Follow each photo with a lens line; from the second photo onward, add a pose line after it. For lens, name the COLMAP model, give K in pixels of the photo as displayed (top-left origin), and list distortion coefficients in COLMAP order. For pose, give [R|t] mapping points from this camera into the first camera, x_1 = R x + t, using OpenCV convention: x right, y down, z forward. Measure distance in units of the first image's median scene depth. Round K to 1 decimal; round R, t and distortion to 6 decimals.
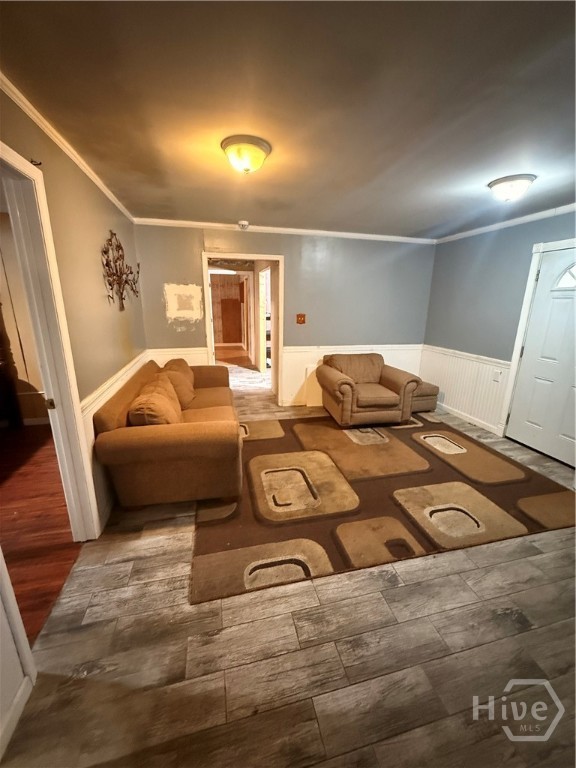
lens RADIAL K [[304.9, 0, 288.4], [0, 304.9, 381.3], [0, 0, 1]] dist [-0.003939, 0.000303]
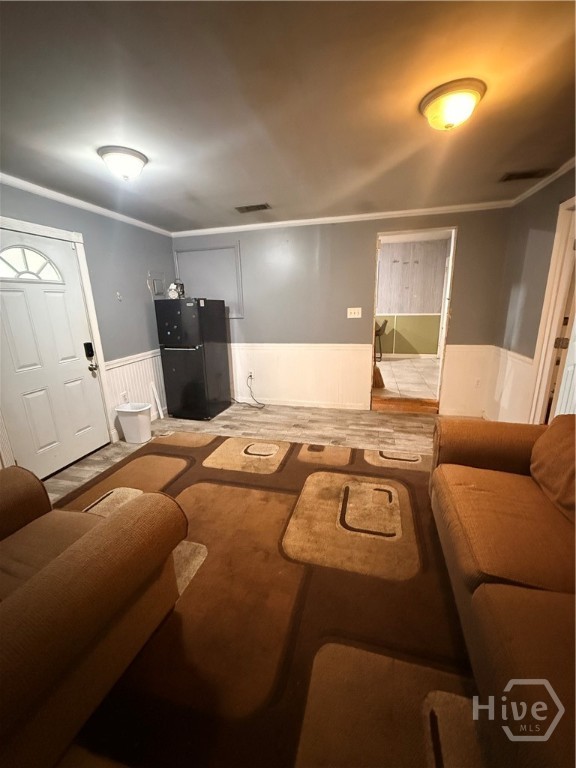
lens RADIAL K [[304.9, 0, 289.2], [0, 304.9, 381.4], [0, 0, 1]] dist [-0.003939, 0.000303]
pose [[-0.876911, -0.109440, 0.468028, -0.175013], [0.141365, 0.871943, 0.468755, -0.416868], [-0.459394, 0.477220, -0.749145, 1.696927]]
